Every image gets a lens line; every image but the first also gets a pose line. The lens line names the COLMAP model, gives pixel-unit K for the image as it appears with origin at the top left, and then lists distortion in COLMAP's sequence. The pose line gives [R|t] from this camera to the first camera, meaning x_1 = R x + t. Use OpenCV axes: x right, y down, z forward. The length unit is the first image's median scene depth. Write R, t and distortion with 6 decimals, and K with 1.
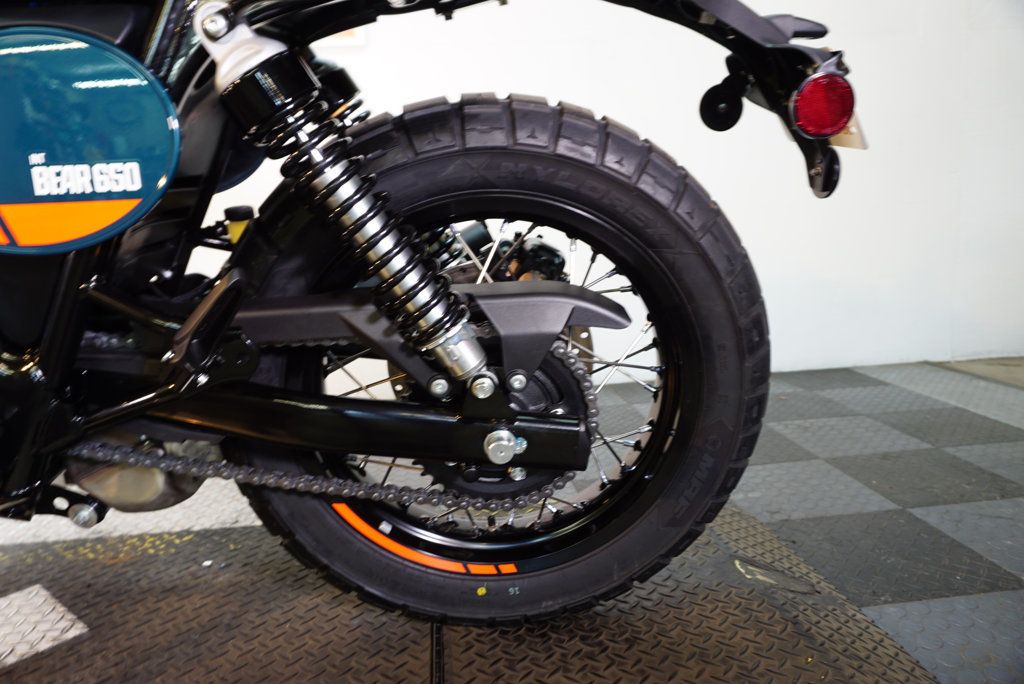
lens RADIAL K [[691.0, 0, 503.8], [0, 691.0, 337.6], [0, 0, 1]] dist [-0.018988, 0.002876]
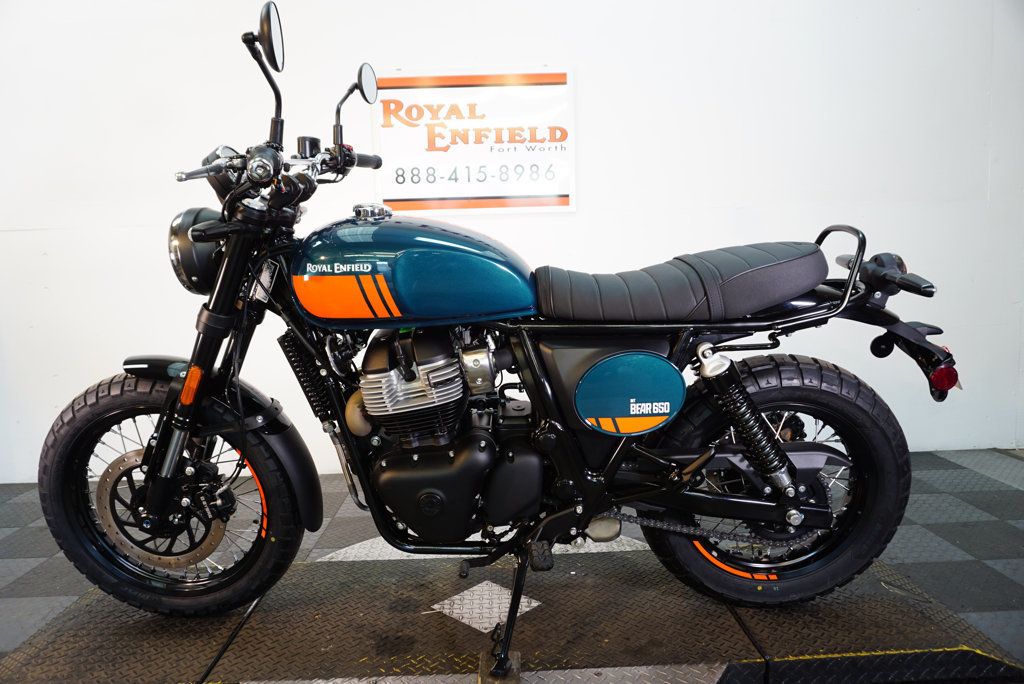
lens RADIAL K [[696.5, 0, 512.0], [0, 696.5, 342.0], [0, 0, 1]] dist [-0.023745, 0.029743]
pose [[0.997877, 0.025210, -0.060053, -0.620808], [-0.028412, 0.998186, -0.053074, -0.207643], [0.058607, 0.054667, 0.996783, -1.041250]]
